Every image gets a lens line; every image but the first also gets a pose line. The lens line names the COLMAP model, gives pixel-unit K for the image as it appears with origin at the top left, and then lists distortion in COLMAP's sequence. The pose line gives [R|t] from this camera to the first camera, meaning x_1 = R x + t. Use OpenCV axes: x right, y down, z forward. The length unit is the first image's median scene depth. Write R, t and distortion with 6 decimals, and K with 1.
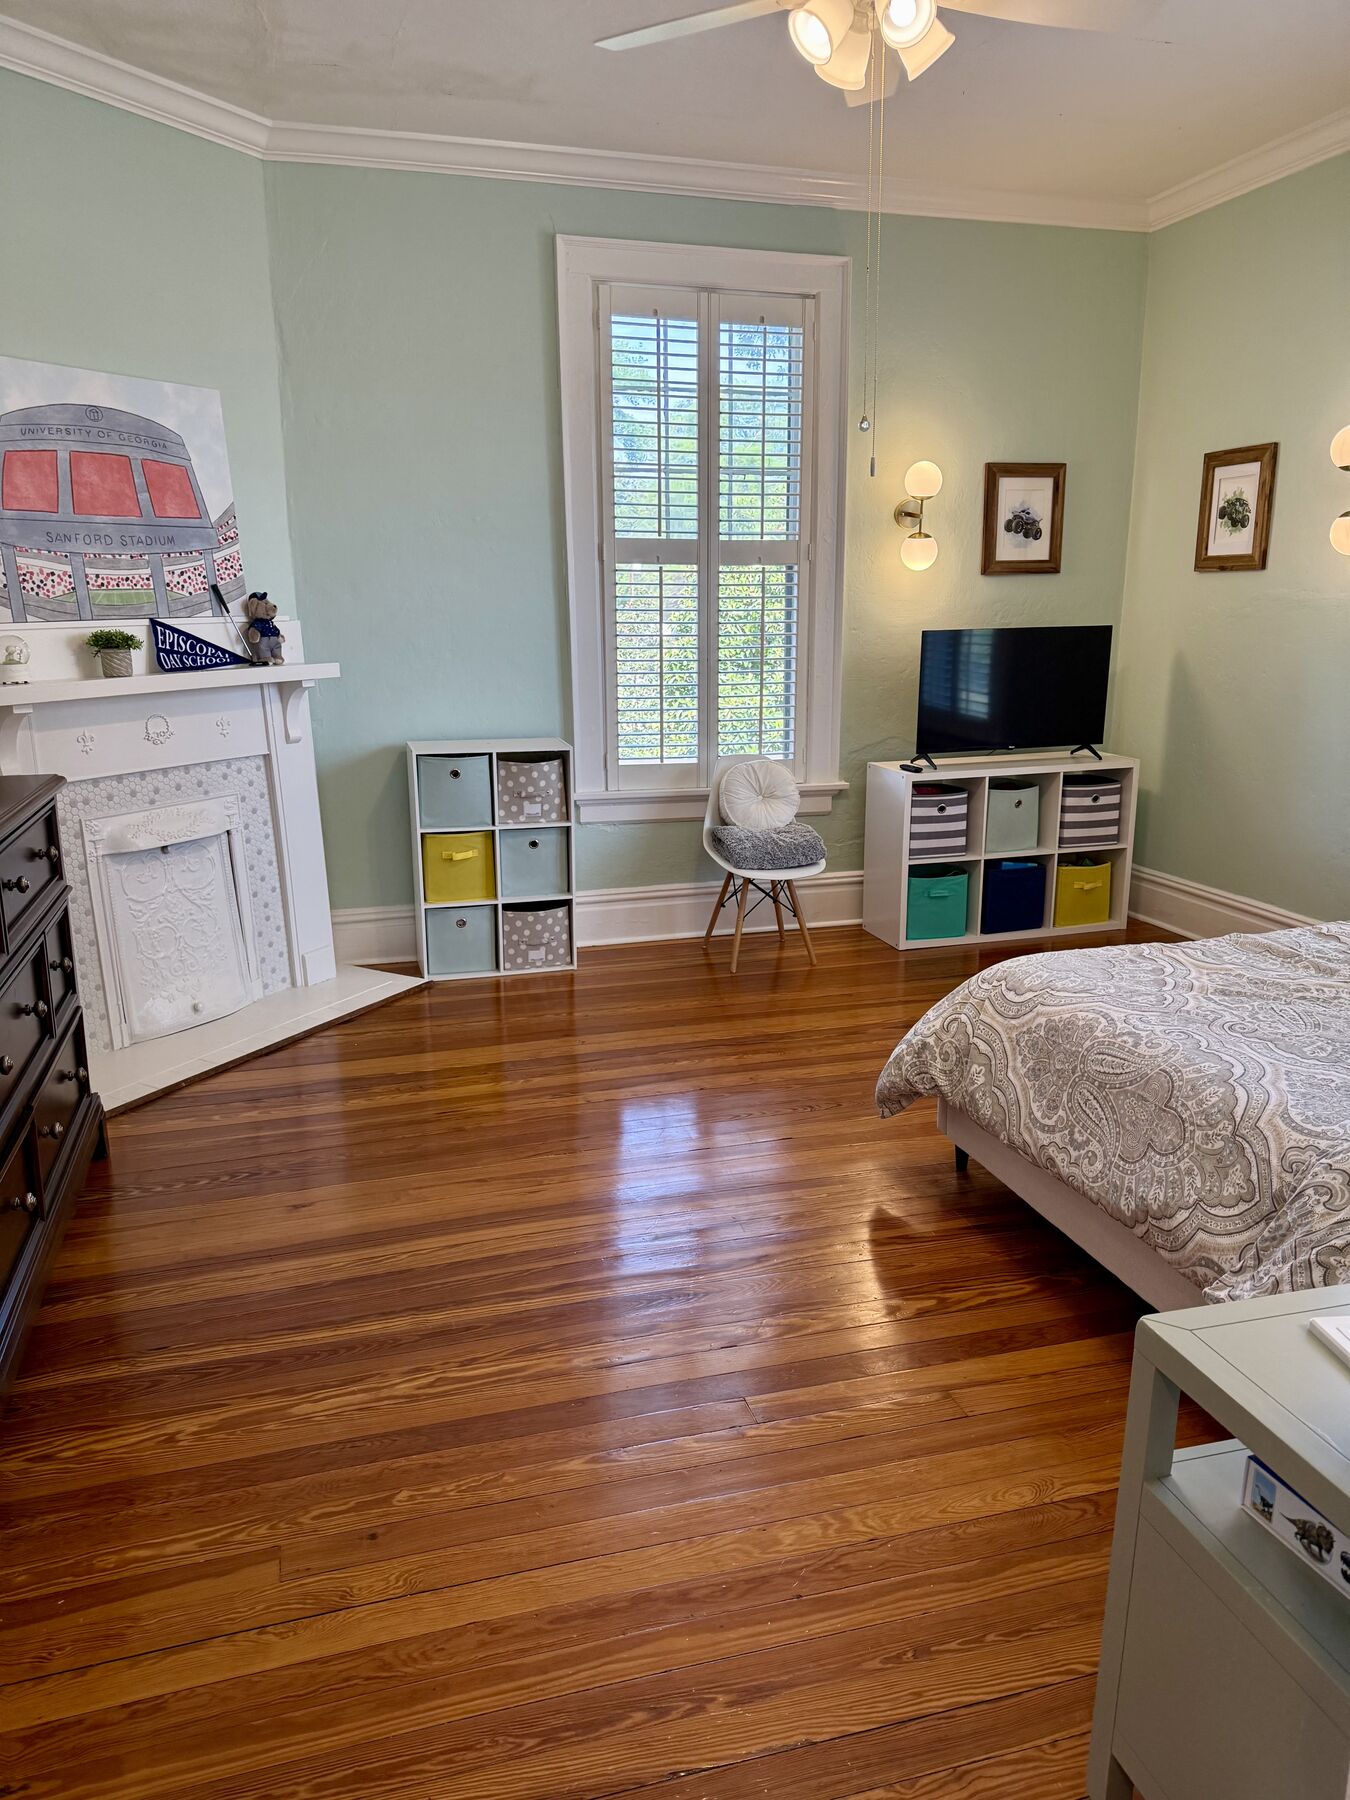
lens RADIAL K [[1289.2, 0, 675.0], [0, 1289.2, 900.0], [0, 0, 1]] dist [0.188908, -0.378089]
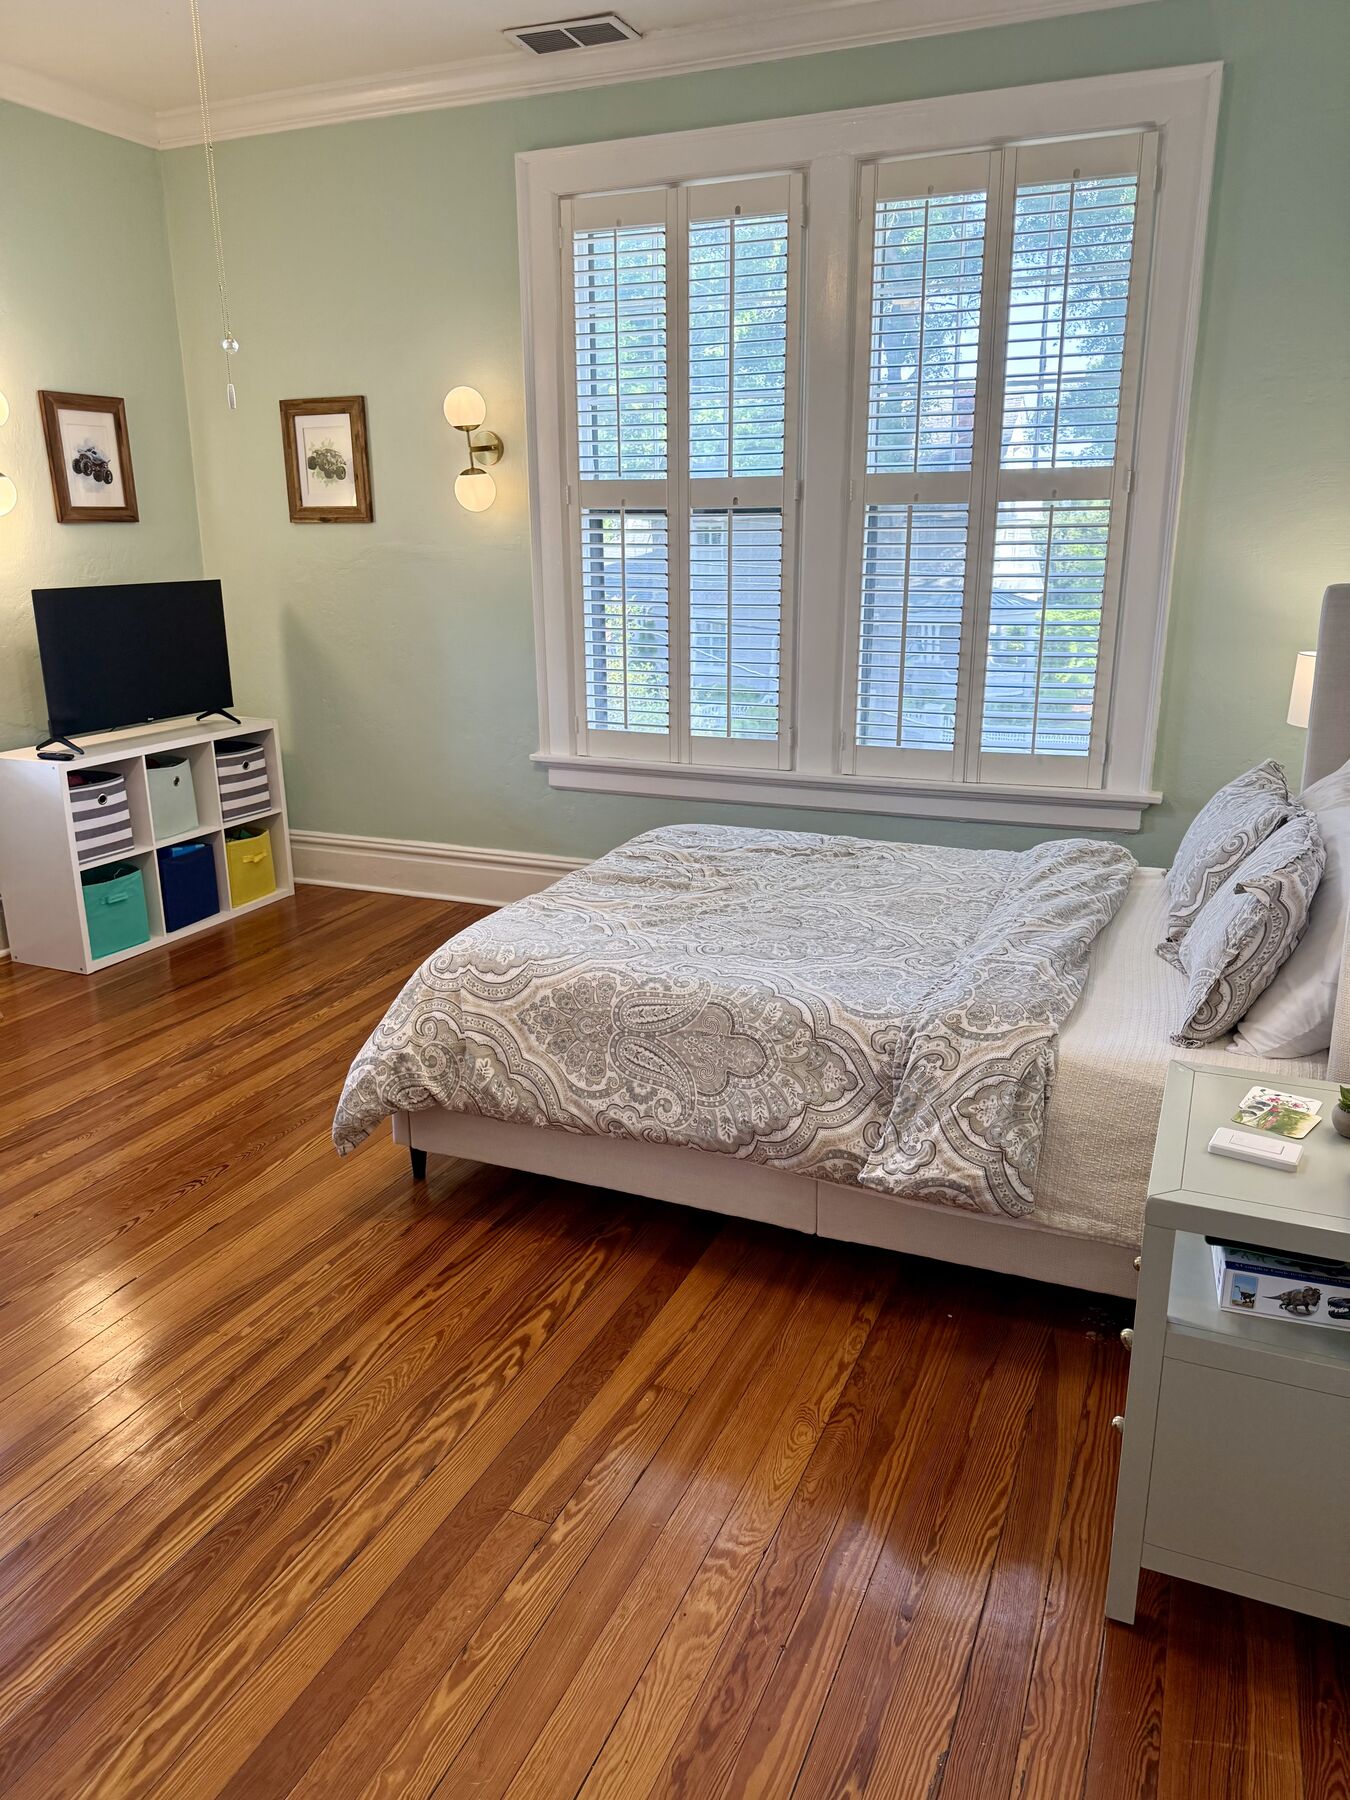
lens RADIAL K [[1310.8, 0, 679.3], [0, 1310.8, 884.1], [0, 0, 1]] dist [0.118872, -0.212776]
pose [[0.633654, -0.201681, 0.746865, -0.360149], [0.180002, 0.977360, 0.111207, -0.075751], [-0.752384, 0.063971, 0.655611, 0.260505]]
